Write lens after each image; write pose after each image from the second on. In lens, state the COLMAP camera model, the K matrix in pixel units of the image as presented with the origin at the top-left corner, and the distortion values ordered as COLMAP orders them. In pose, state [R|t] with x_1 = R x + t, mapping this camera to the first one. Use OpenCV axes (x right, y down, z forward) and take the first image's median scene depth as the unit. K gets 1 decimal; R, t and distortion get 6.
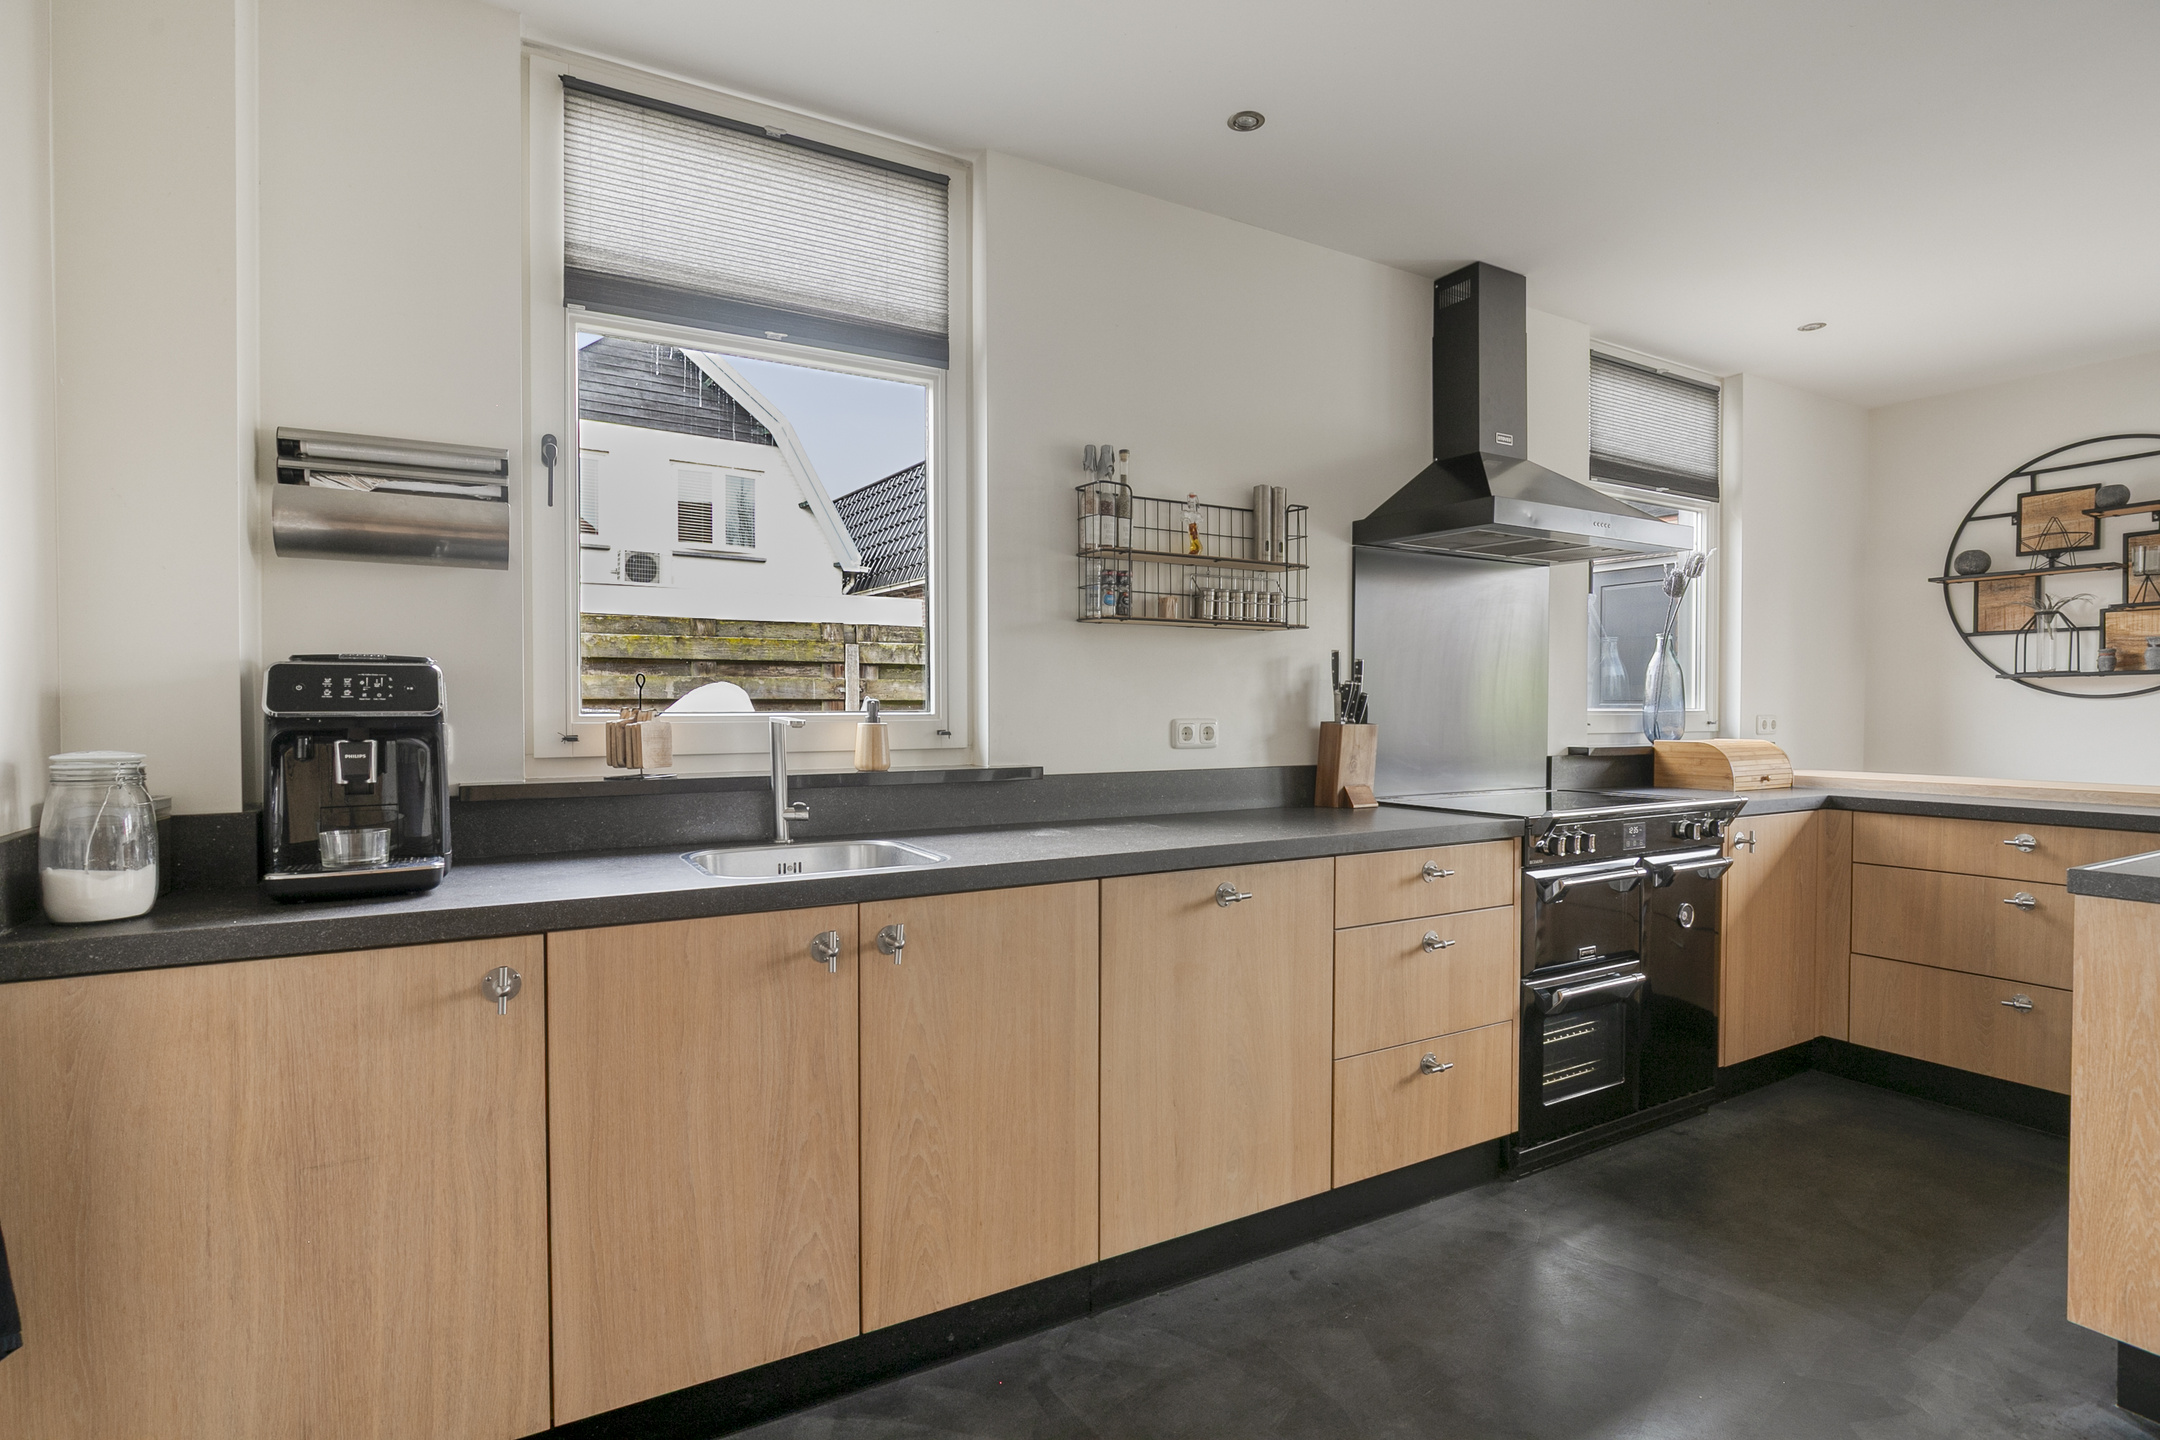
lens RADIAL K [[1073.1, 0, 1064.9], [0, 1073.1, 704.7], [0, 0, 1]] dist [-0.006559, 0.000153]
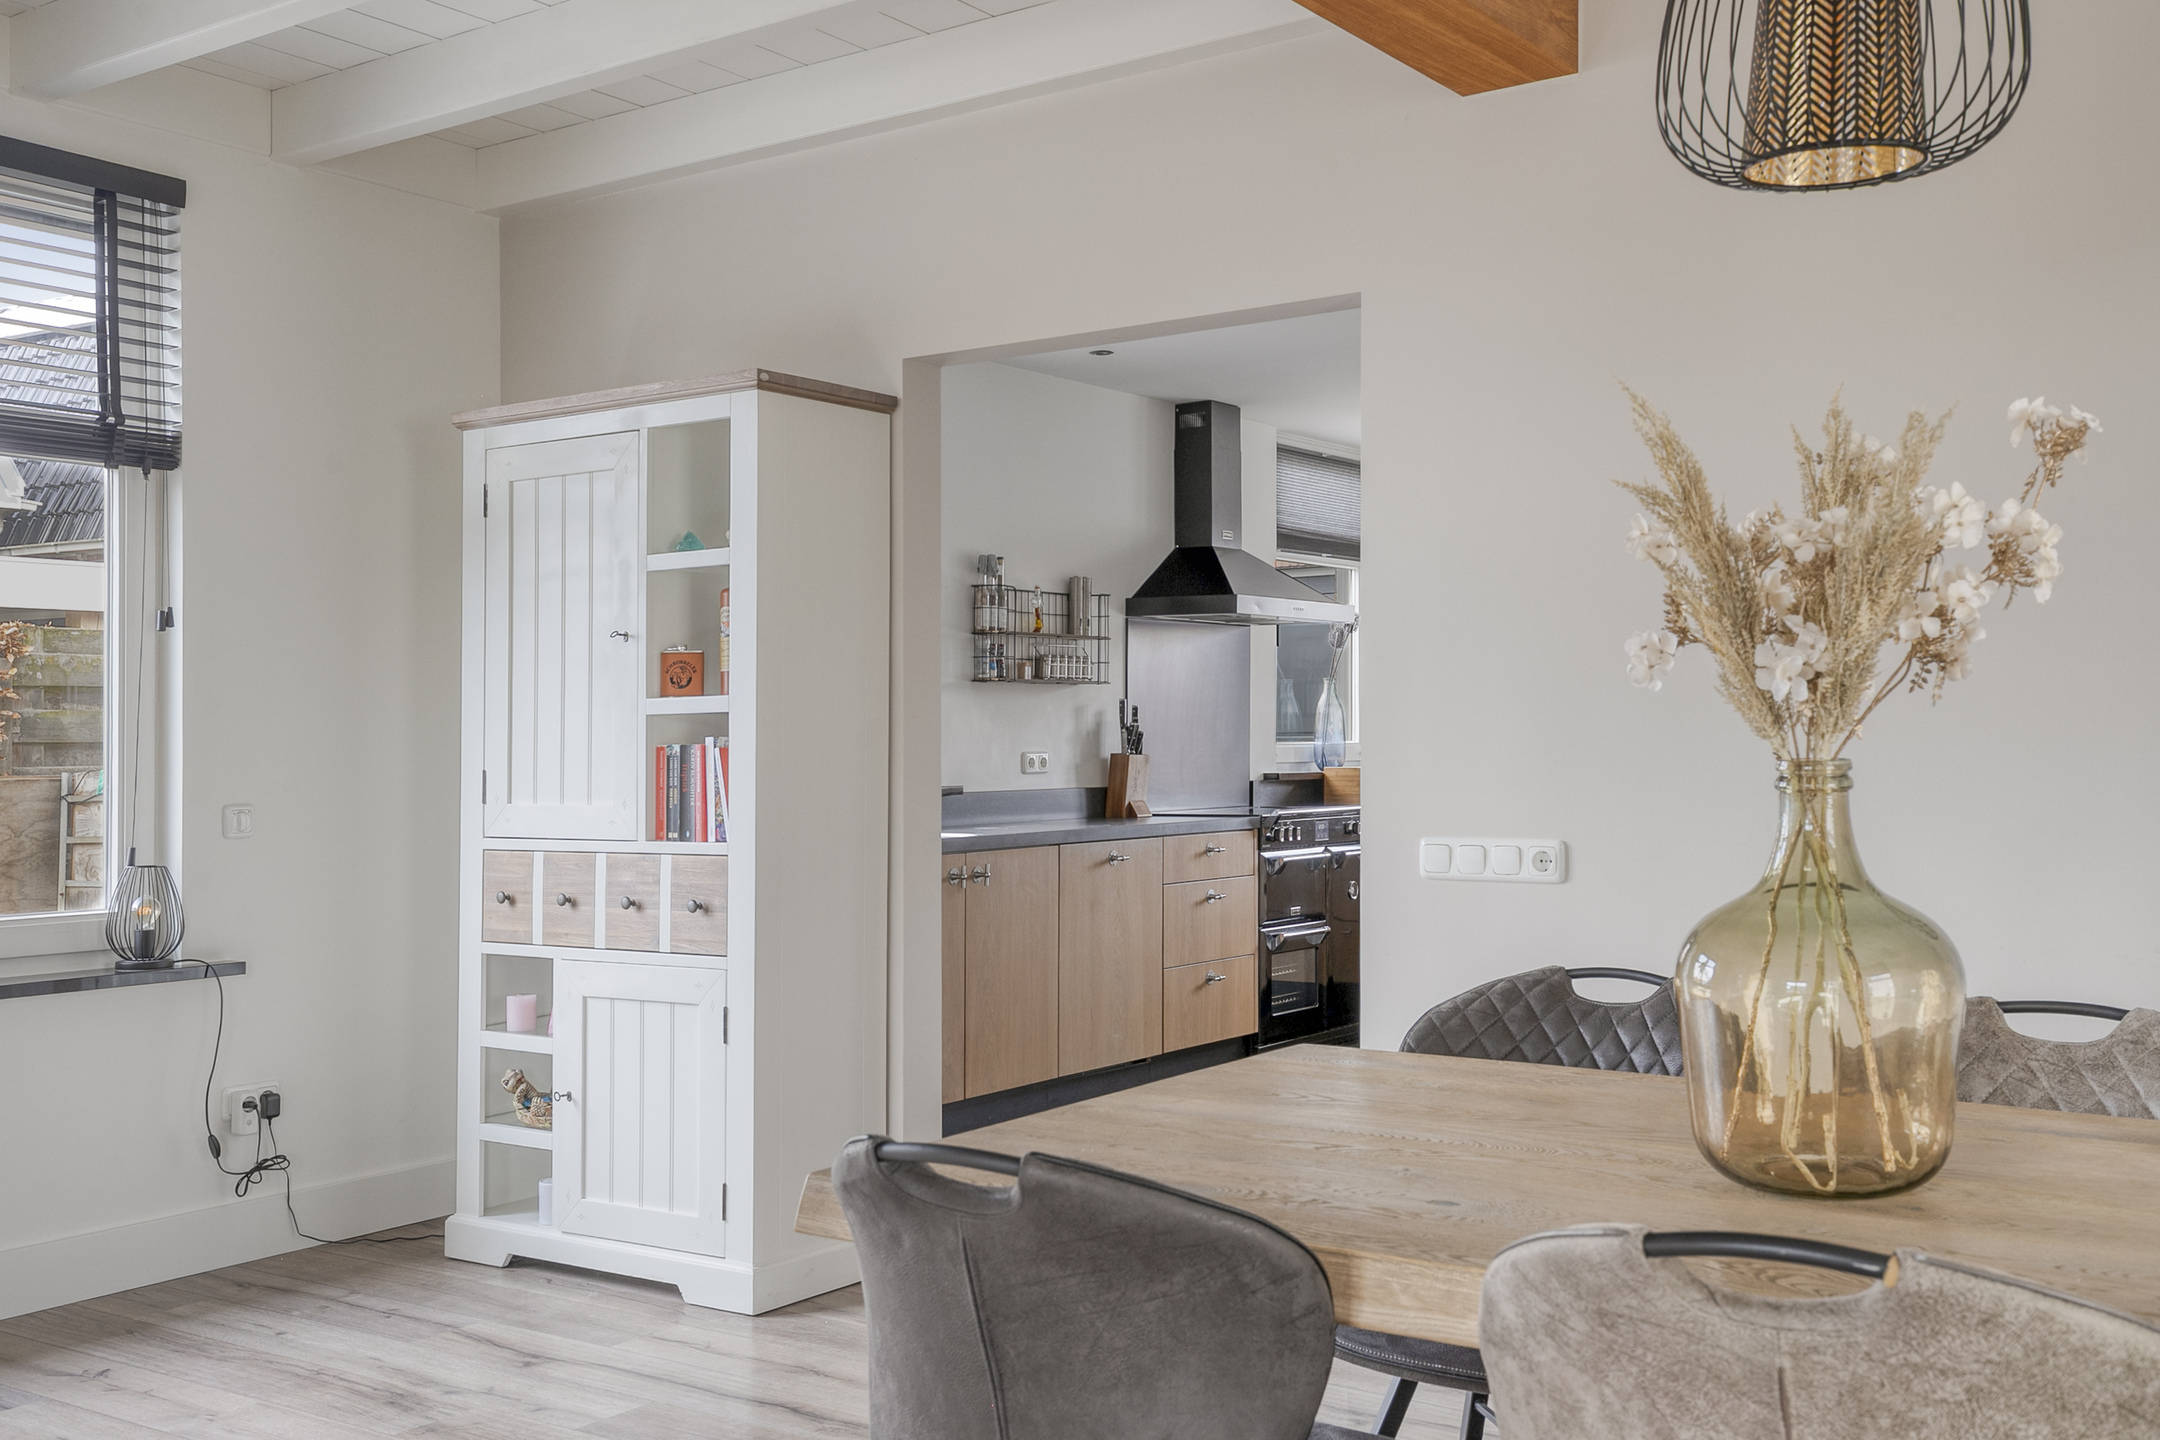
lens RADIAL K [[2127.1, 0, 1082.9], [0, 2127.1, 727.3], [0, 0, 1]] dist [0.015988, 0.000000]
pose [[0.911728, -0.006404, 0.410744, -0.894185], [0.009477, 0.999940, -0.005446, -0.002426], [-0.410685, 0.008858, 0.911734, -1.410261]]
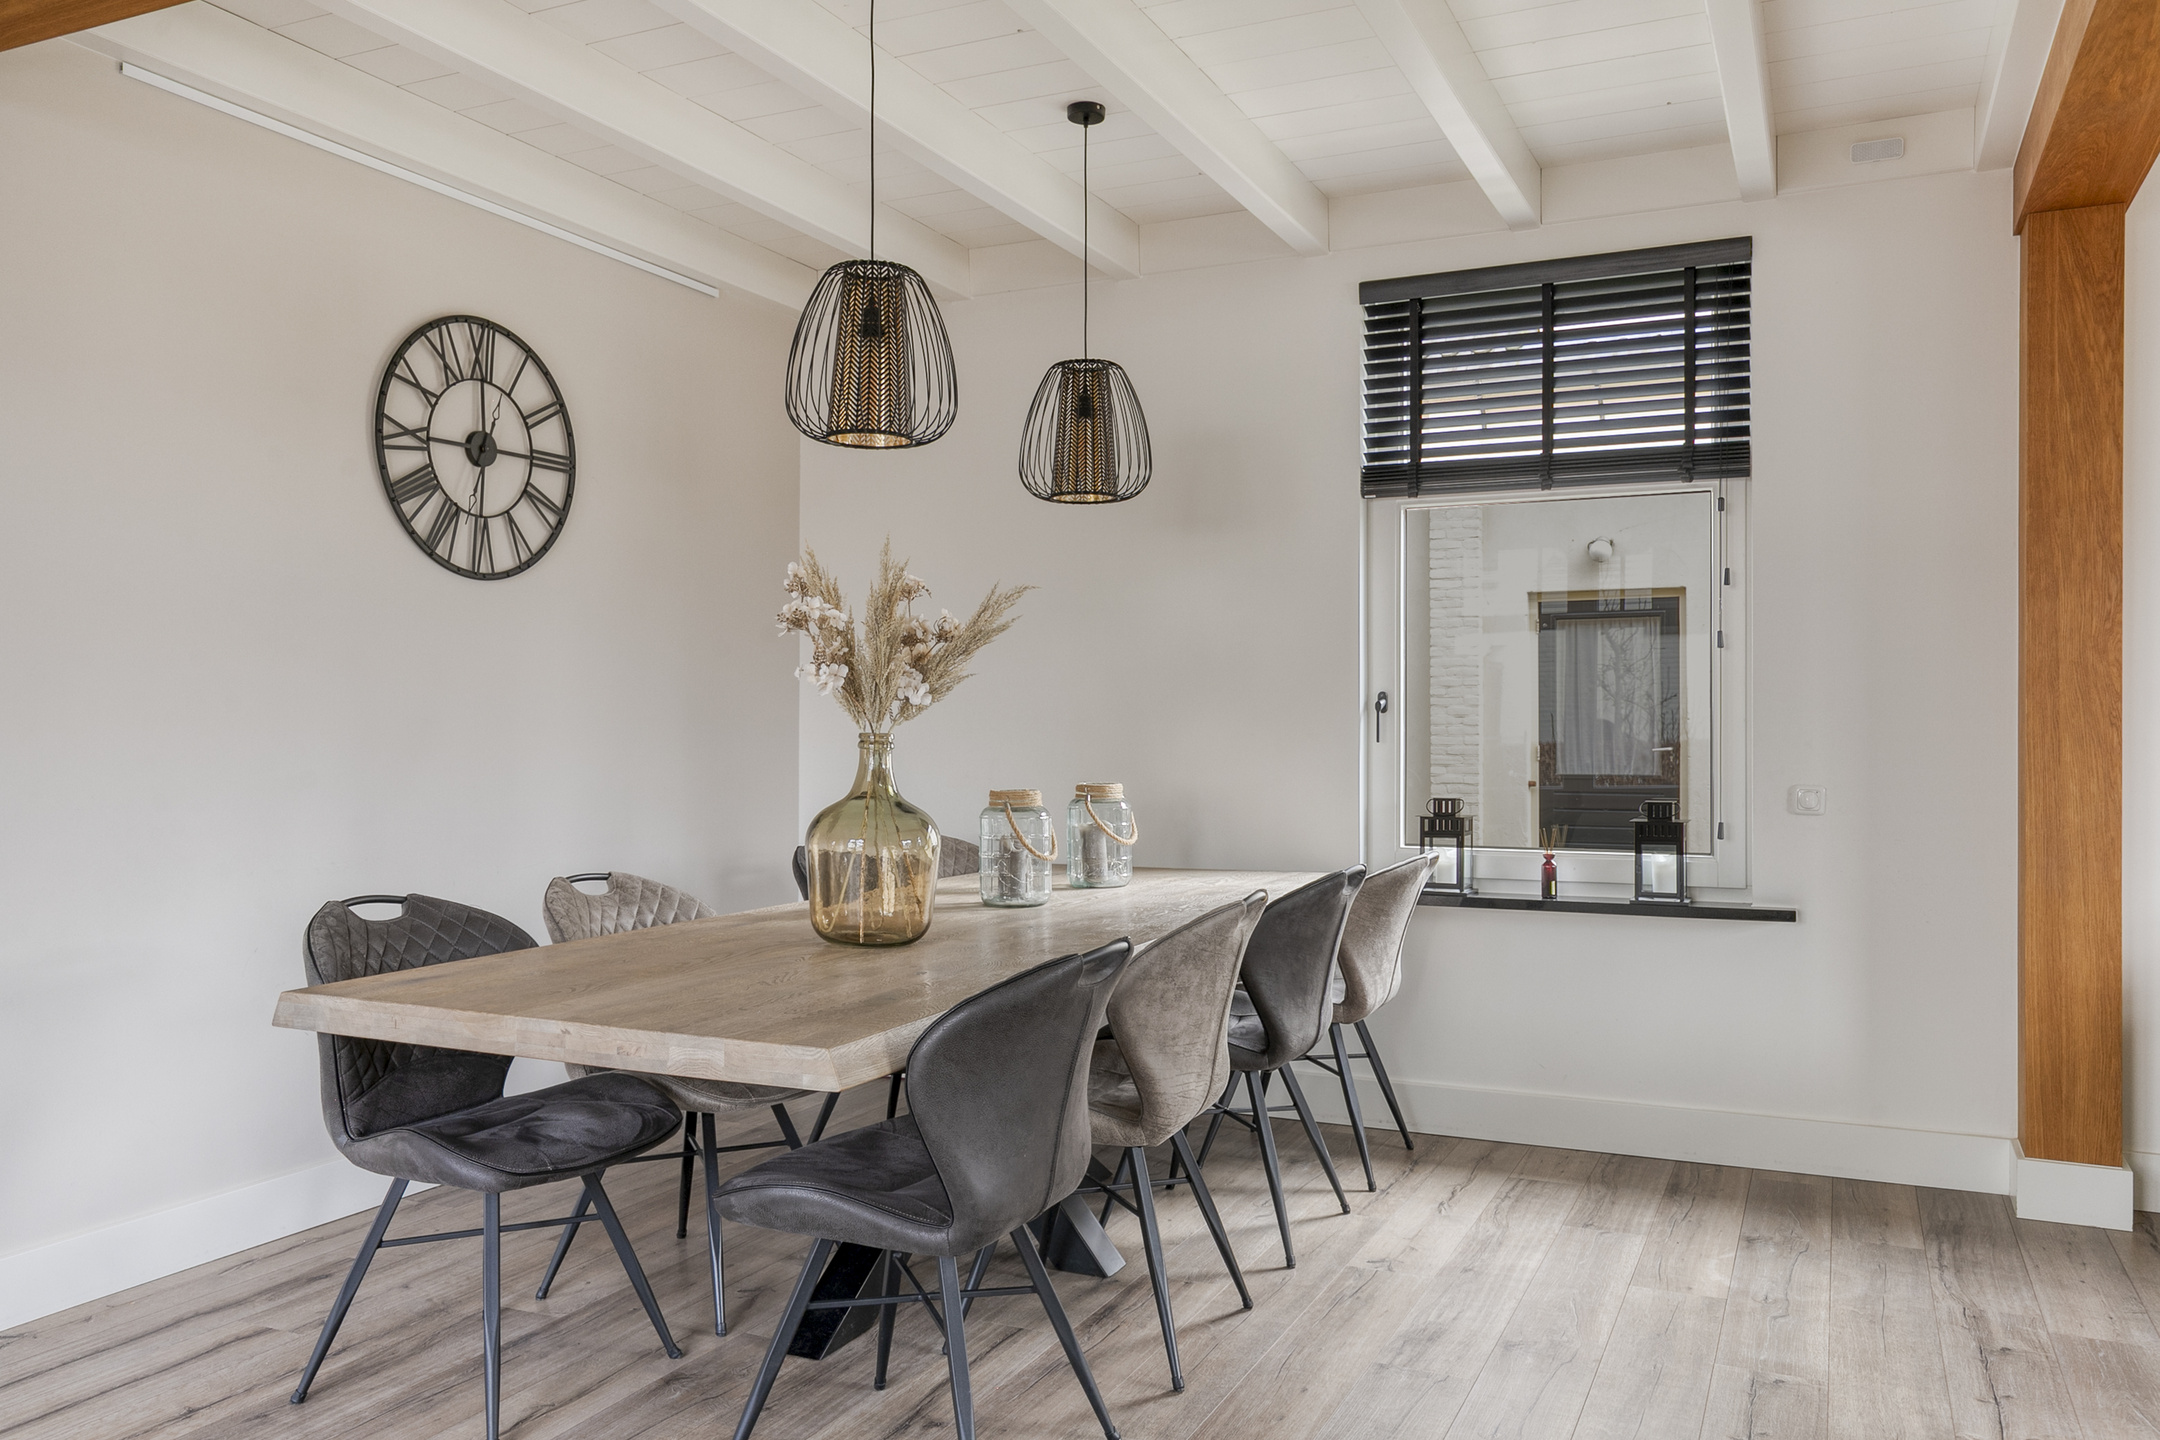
lens RADIAL K [[1657.8, 0, 1081.5], [0, 1657.8, 722.5], [0, 0, 1]] dist [0.008316, 0.001454]
pose [[-0.565768, -0.007538, 0.824530, -1.381360], [-0.002715, 0.999970, 0.007279, -0.007599], [-0.824560, 0.001879, -0.565771, -0.328528]]
